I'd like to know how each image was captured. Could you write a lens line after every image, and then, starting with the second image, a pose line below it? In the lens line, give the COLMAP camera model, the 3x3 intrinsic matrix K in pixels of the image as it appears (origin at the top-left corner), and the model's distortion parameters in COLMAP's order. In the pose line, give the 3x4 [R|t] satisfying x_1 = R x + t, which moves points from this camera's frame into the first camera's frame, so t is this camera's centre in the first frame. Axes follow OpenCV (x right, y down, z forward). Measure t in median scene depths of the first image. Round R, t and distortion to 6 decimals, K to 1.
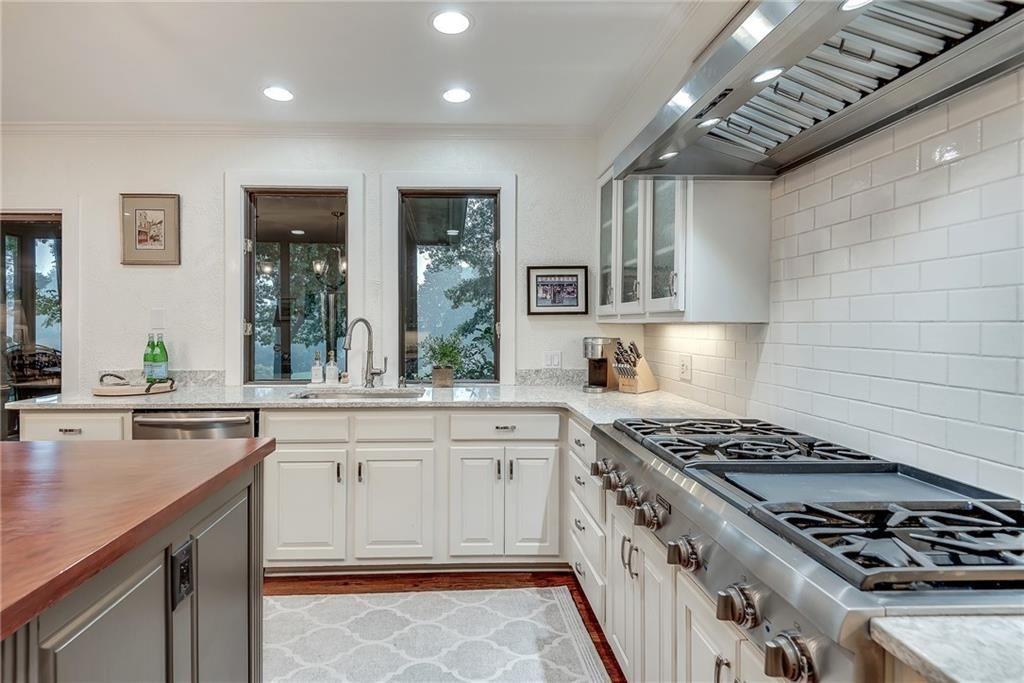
lens RADIAL K [[494.7, 0, 512.0], [0, 494.7, 327.1], [0, 0, 1]] dist [-0.002589, -0.000642]
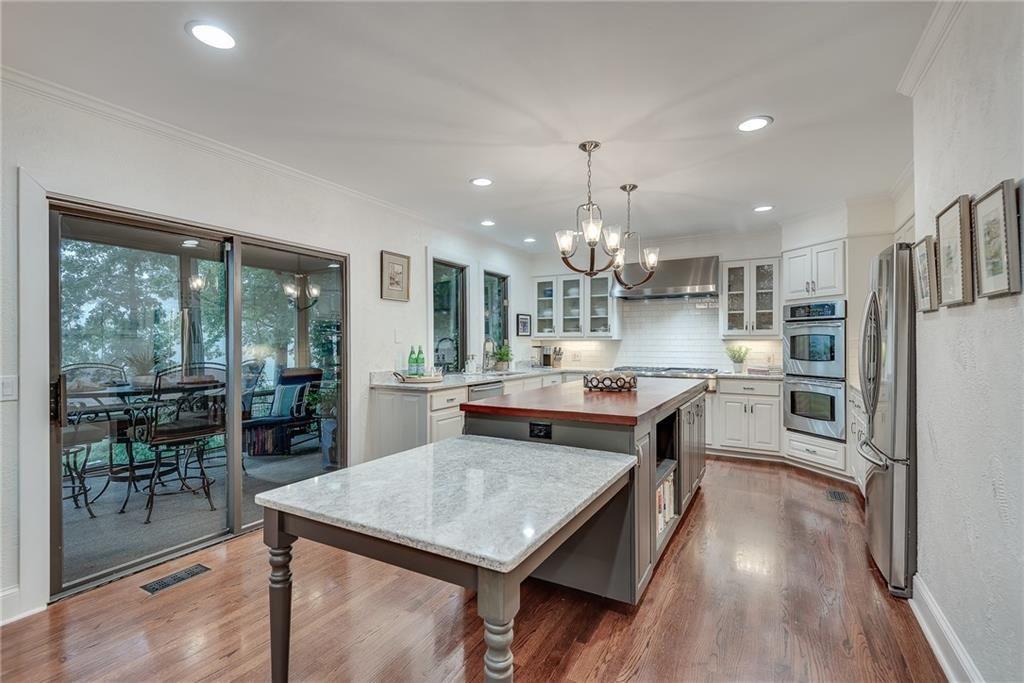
lens RADIAL K [[471.4, 0, 512.0], [0, 471.4, 341.5], [0, 0, 1]] dist [0.000923, 0.000078]
pose [[0.499702, -0.001974, 0.866195, -1.774213], [0.005153, 0.999986, -0.000694, 0.000012], [-0.866182, 0.004811, 0.499705, -0.010922]]
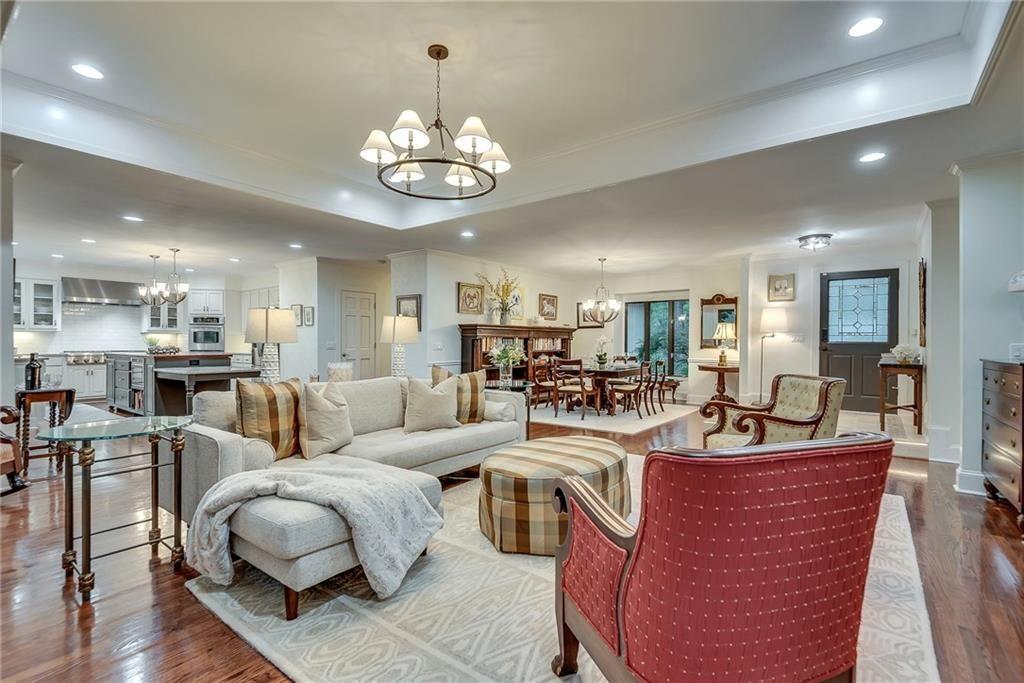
lens RADIAL K [[471.4, 0, 512.0], [0, 471.4, 341.5], [0, 0, 1]] dist [0.000923, 0.000078]
pose [[-0.788146, -0.007526, 0.615442, -3.735810], [-0.004323, 0.999968, 0.006693, 0.024255], [-0.615473, 0.002615, -0.788154, 1.253490]]
